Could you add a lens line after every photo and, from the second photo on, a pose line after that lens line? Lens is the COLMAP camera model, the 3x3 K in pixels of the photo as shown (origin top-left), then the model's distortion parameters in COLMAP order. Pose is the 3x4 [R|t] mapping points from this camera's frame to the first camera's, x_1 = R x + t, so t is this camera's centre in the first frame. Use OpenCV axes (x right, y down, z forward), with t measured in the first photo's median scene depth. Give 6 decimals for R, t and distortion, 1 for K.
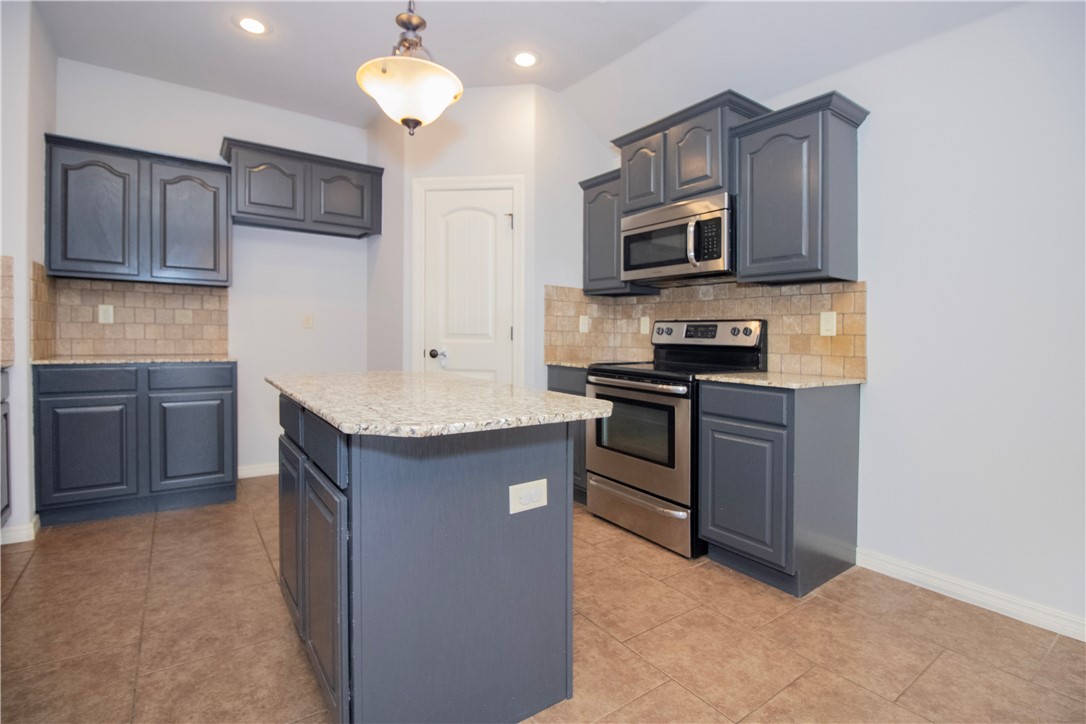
lens RADIAL K [[515.9, 0, 560.3], [0, 515.9, 340.2], [0, 0, 1]] dist [-0.010891, -0.000423]
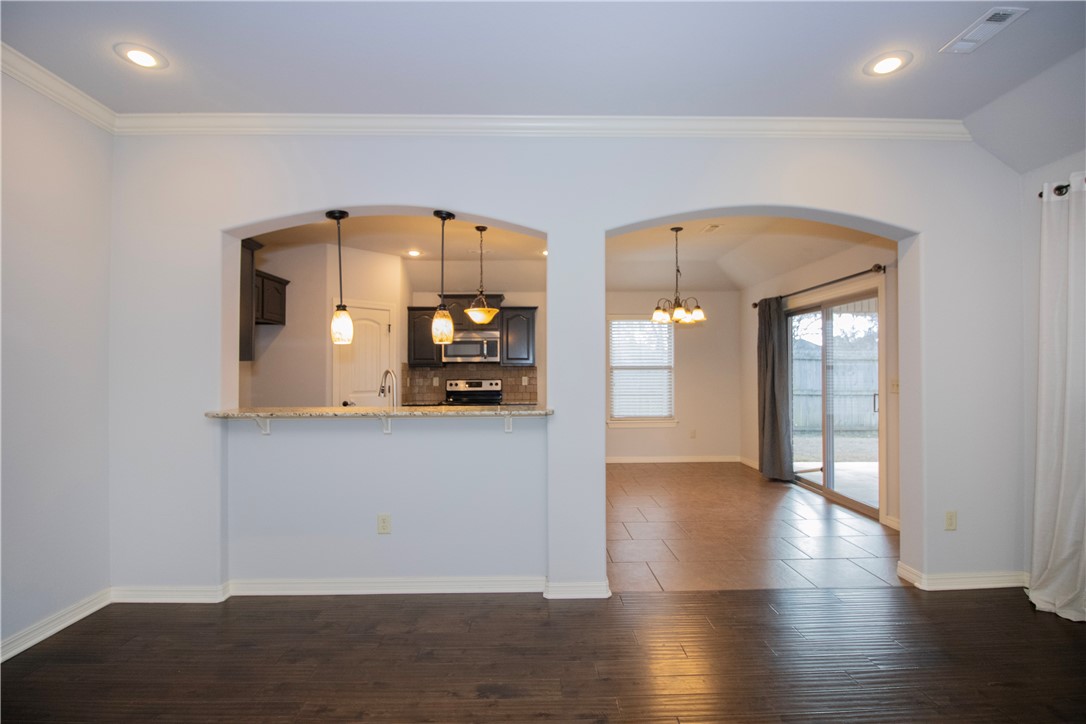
lens RADIAL K [[496.0, 0, 573.5], [0, 496.0, 347.1], [0, 0, 1]] dist [-0.000756, -0.000238]
pose [[0.516542, 0.020026, 0.856027, -1.545286], [0.018833, 0.999219, -0.034740, -0.109085], [-0.856054, 0.034066, 0.515762, -0.578957]]
